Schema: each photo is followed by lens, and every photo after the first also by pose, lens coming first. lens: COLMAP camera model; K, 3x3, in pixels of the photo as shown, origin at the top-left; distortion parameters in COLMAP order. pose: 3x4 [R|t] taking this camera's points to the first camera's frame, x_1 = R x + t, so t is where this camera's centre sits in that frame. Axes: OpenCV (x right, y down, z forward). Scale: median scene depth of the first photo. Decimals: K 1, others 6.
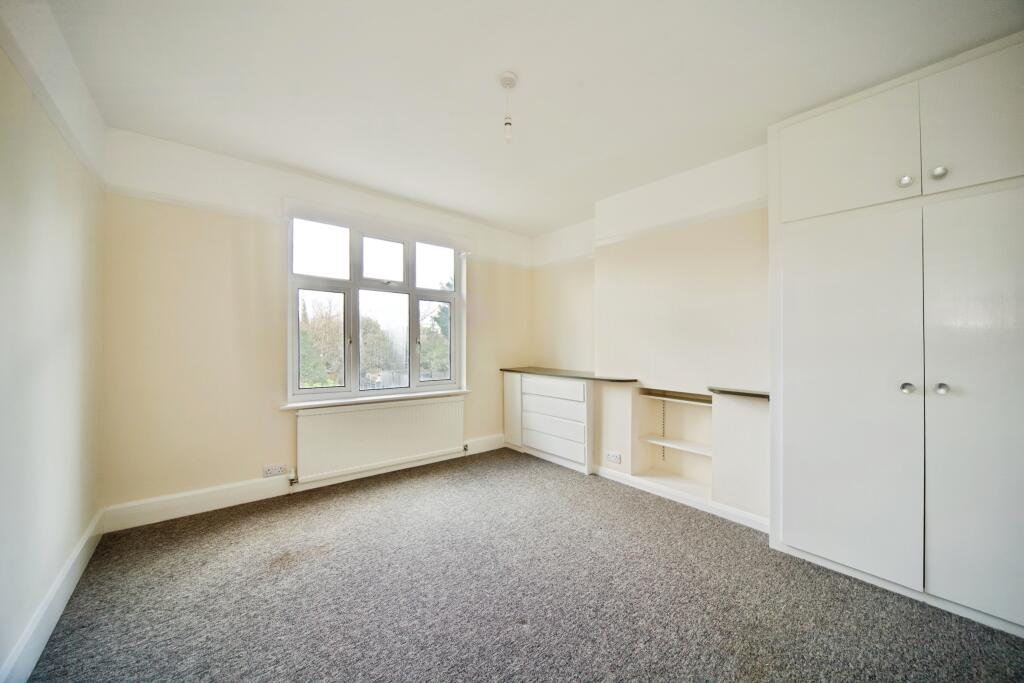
lens RADIAL K [[387.5, 0, 512.0], [0, 387.5, 341.5], [0, 0, 1]] dist [-0.001097, 0.000020]
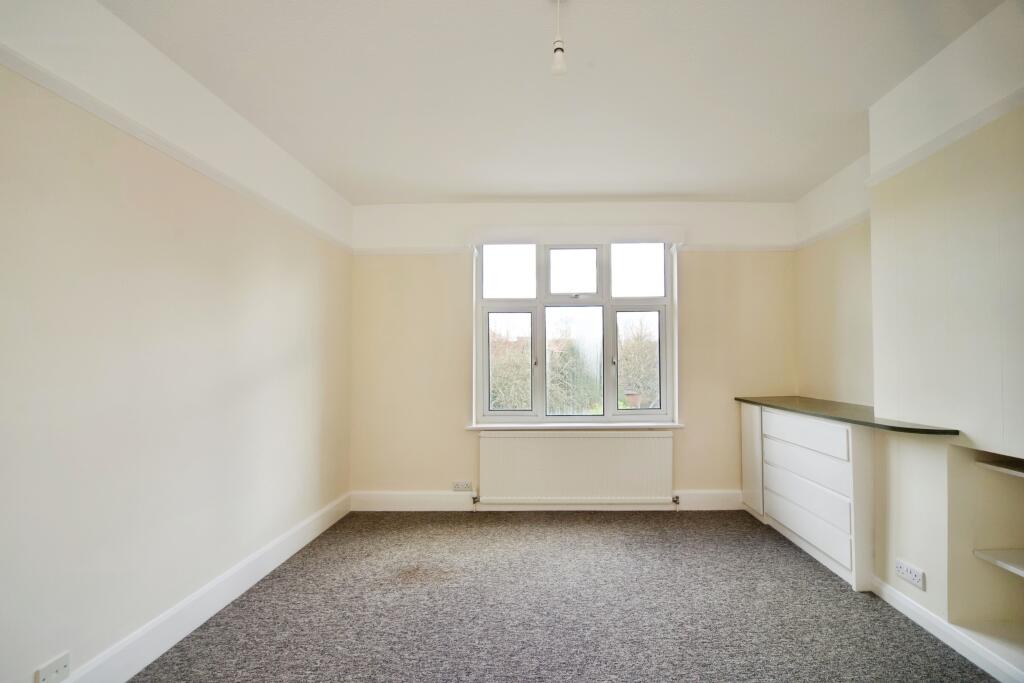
lens RADIAL K [[418.5, 0, 515.2], [0, 418.5, 361.1], [0, 0, 1]] dist [-0.008002, 0.000004]
pose [[0.745551, -0.020568, -0.666131, 0.227382], [0.019945, 0.999765, -0.008547, 0.002763], [0.666150, -0.006914, 0.745786, 0.207939]]
